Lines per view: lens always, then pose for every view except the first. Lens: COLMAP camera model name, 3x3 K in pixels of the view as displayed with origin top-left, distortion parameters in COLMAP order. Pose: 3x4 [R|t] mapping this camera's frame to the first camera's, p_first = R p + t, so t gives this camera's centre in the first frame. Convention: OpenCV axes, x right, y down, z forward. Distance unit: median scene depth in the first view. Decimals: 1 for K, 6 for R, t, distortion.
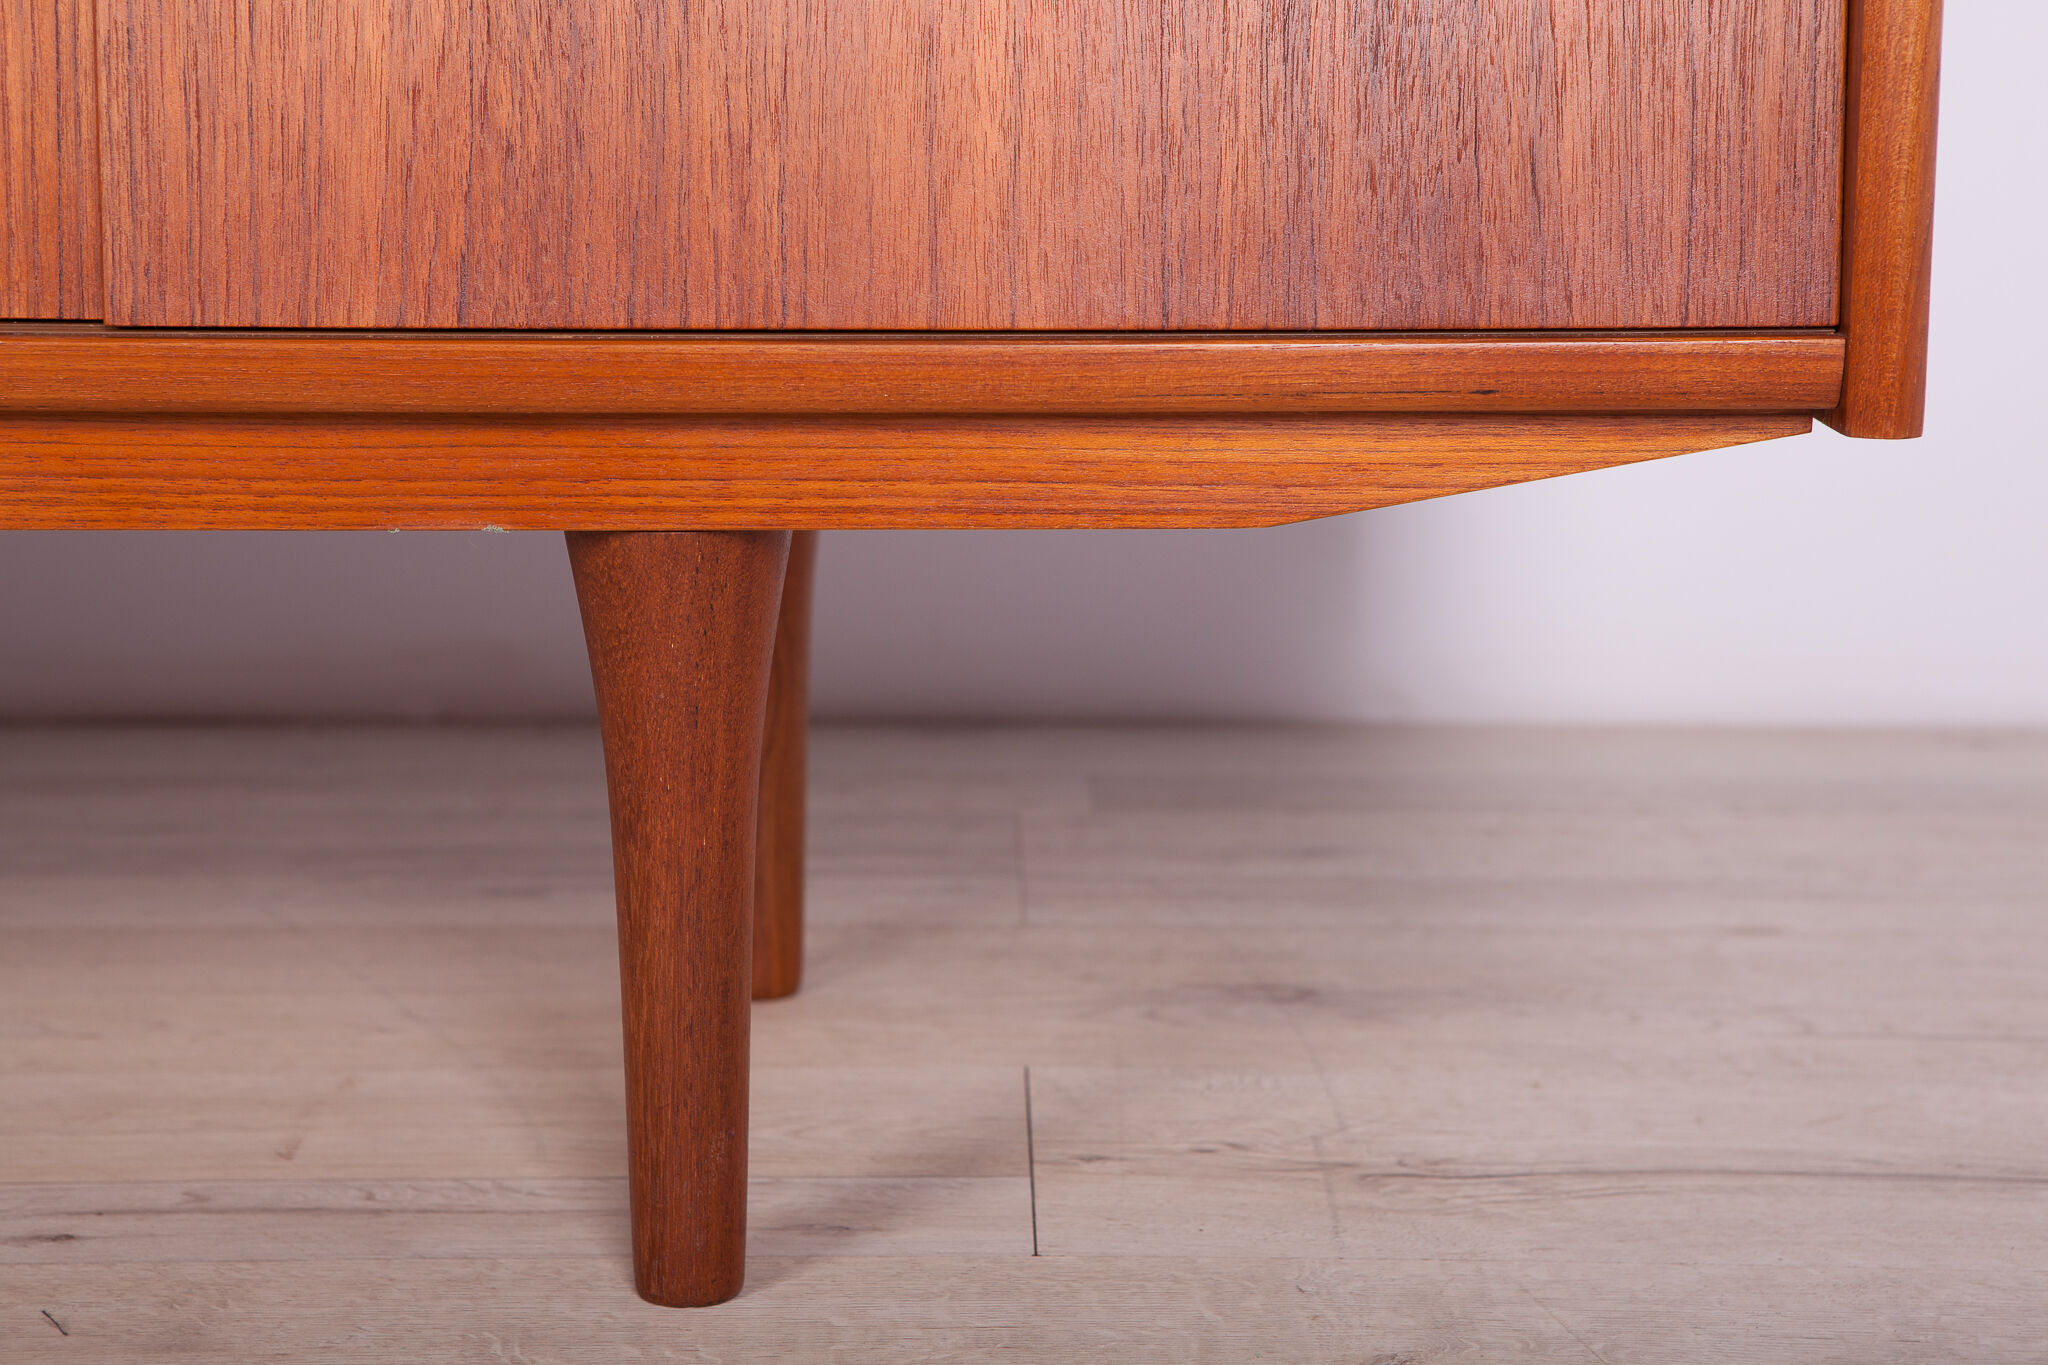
lens RADIAL K [[4028.4, 0, 1025.6], [0, 4028.4, 682.6], [0, 0, 1]] dist [0.282040, 0.122650]
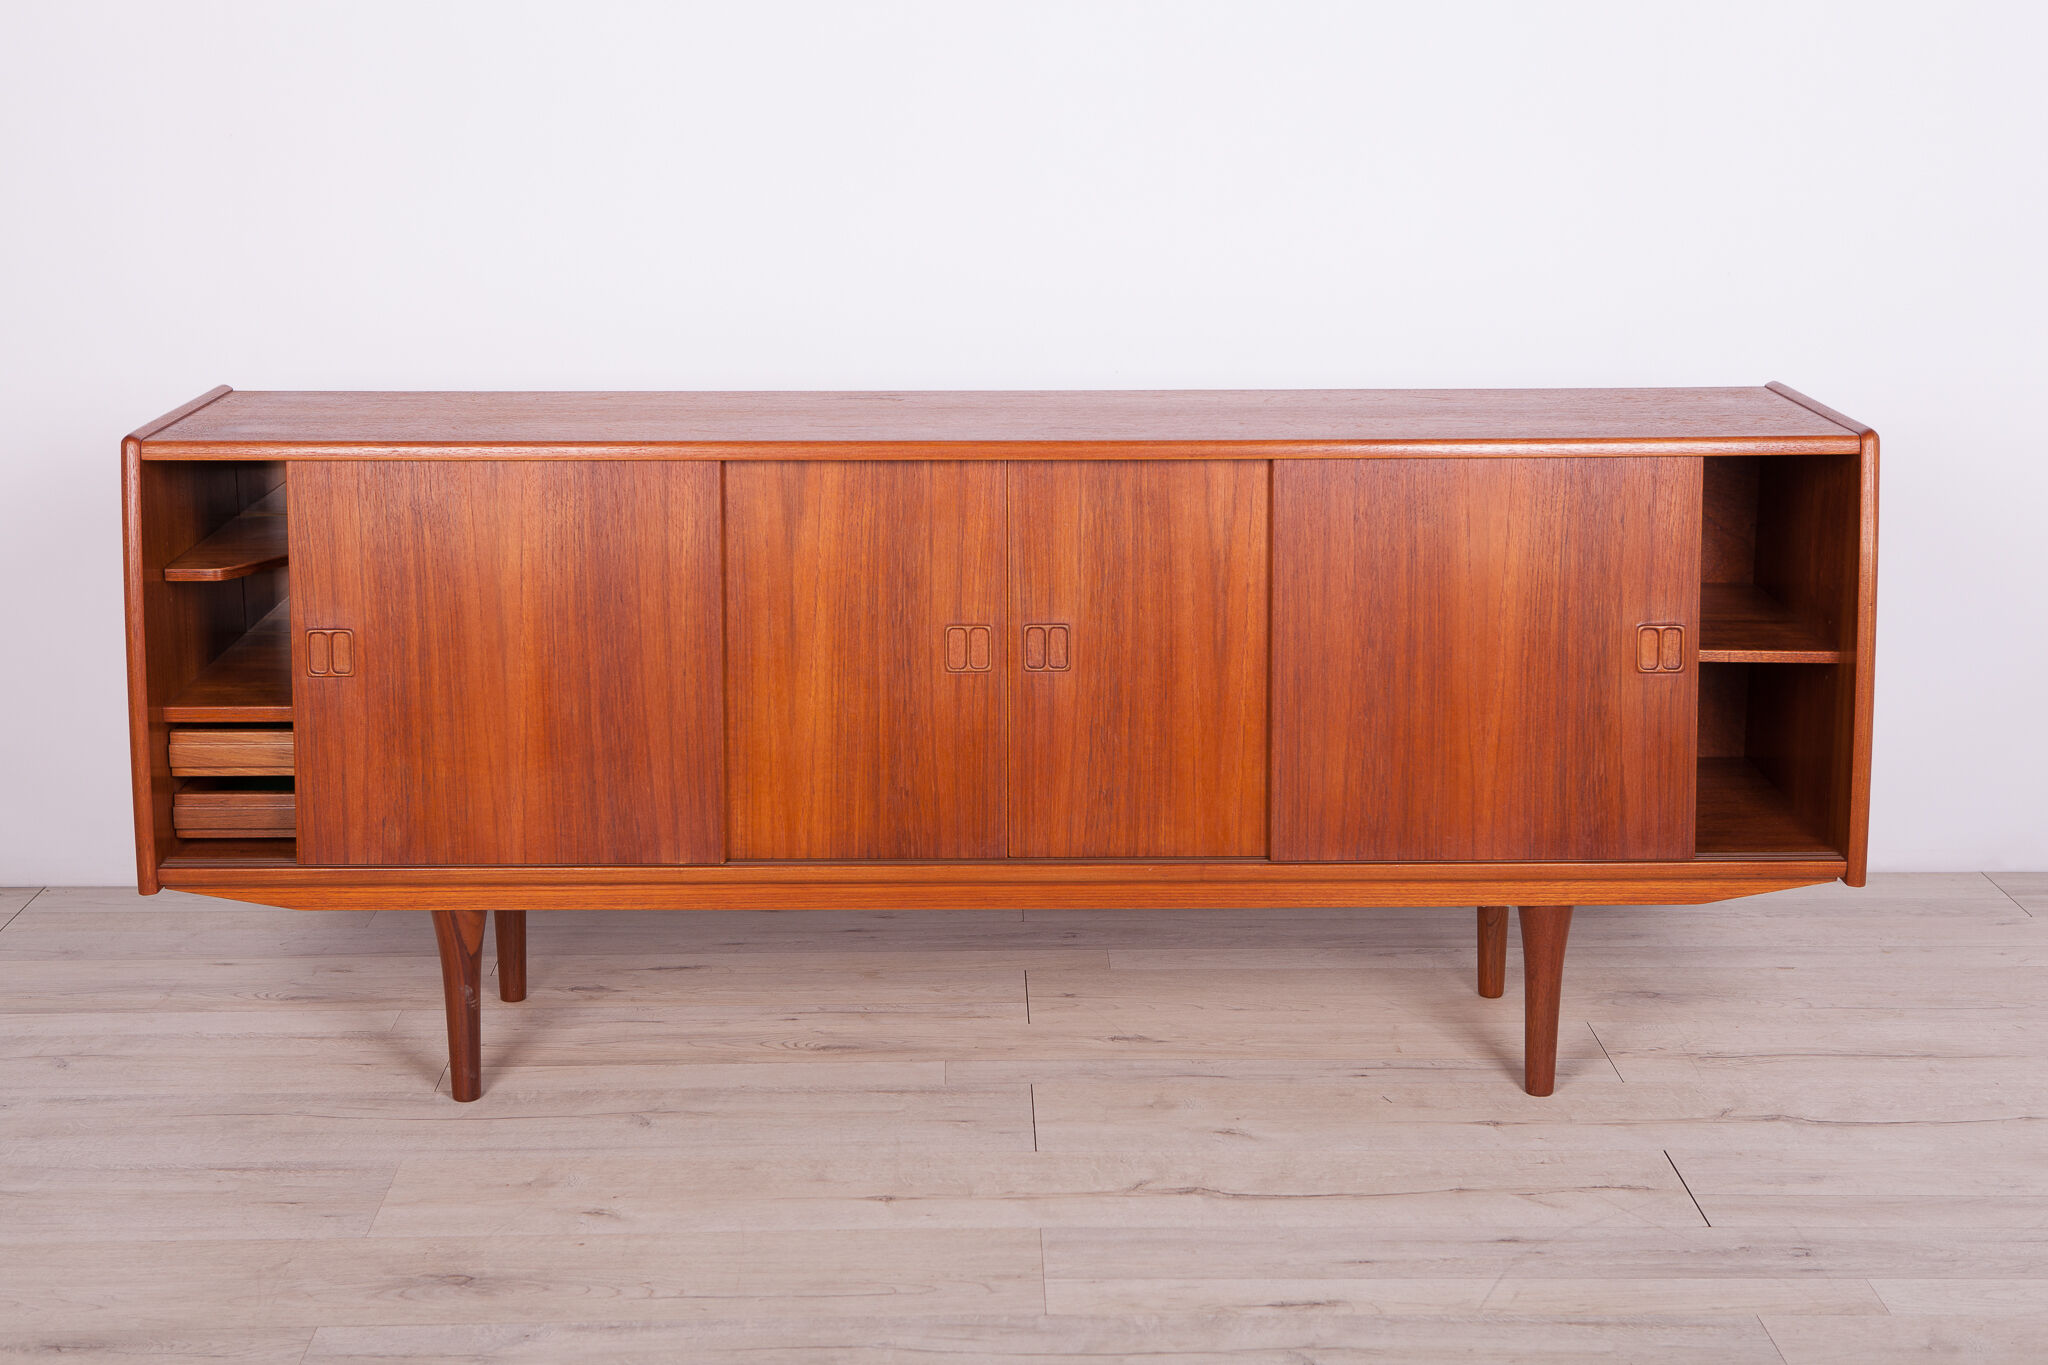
lens RADIAL K [[3034.0, 0, 1020.1], [0, 3034.0, 675.5], [0, 0, 1]] dist [0.019459, 0.102726]
pose [[0.999977, -0.004635, 0.004940, -0.530899], [0.004427, 0.999137, 0.041310, -0.331115], [-0.005127, -0.041288, 0.999134, -1.680550]]
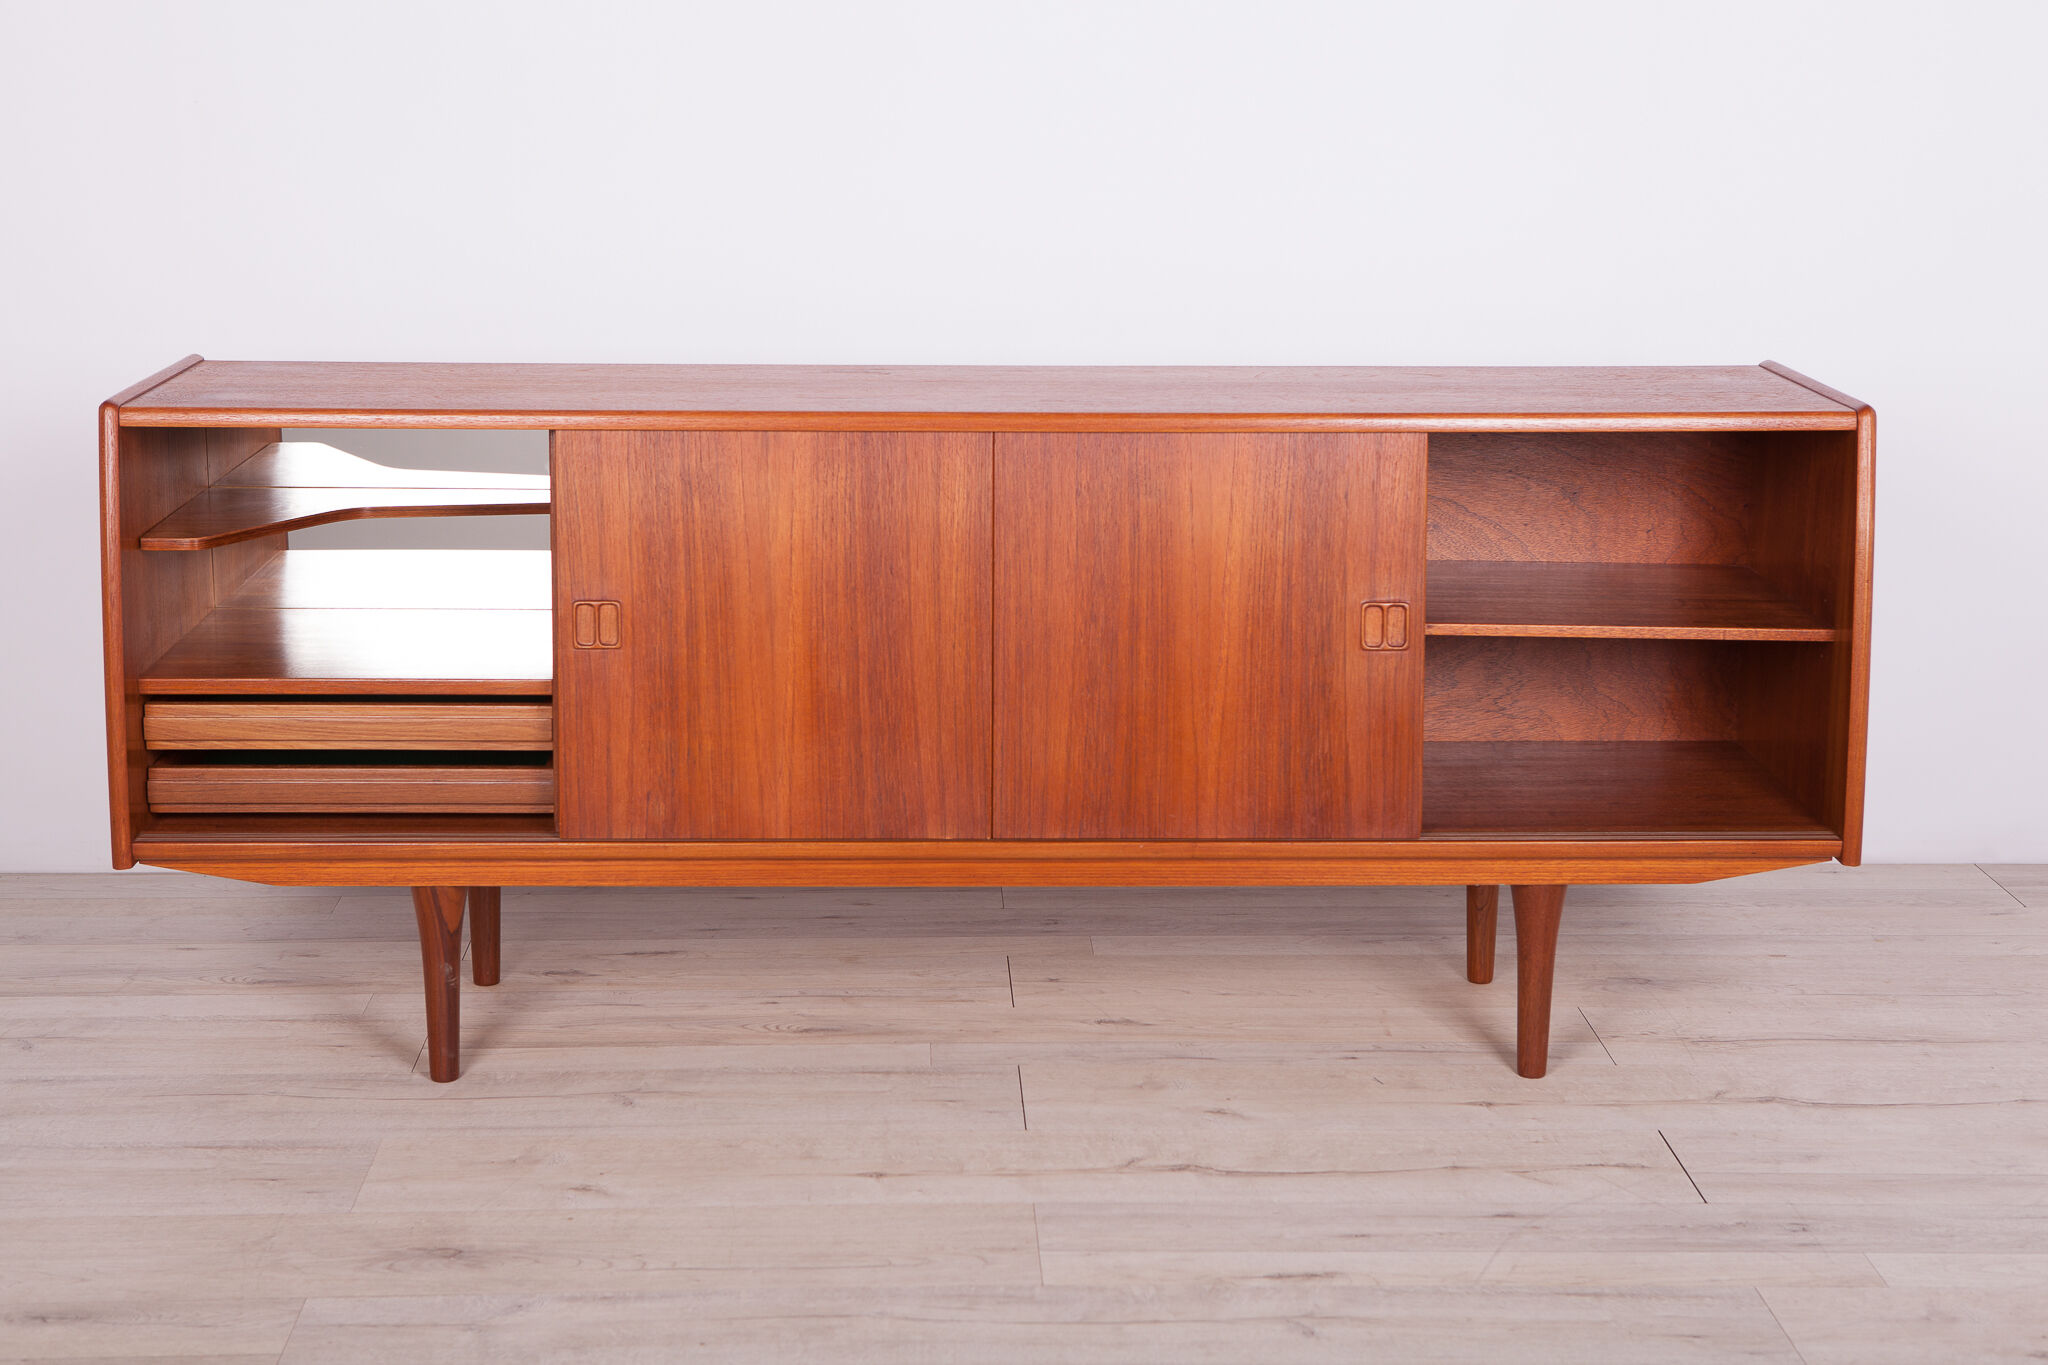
lens RADIAL K [[3185.6, 0, 1022.5], [0, 3185.6, 677.1], [0, 0, 1]] dist [0.052959, 0.076164]
pose [[0.999681, -0.000650, 0.025260, -0.574954], [-0.000241, 0.999378, 0.035256, -0.297240], [-0.025268, -0.035251, 0.999059, -1.781161]]
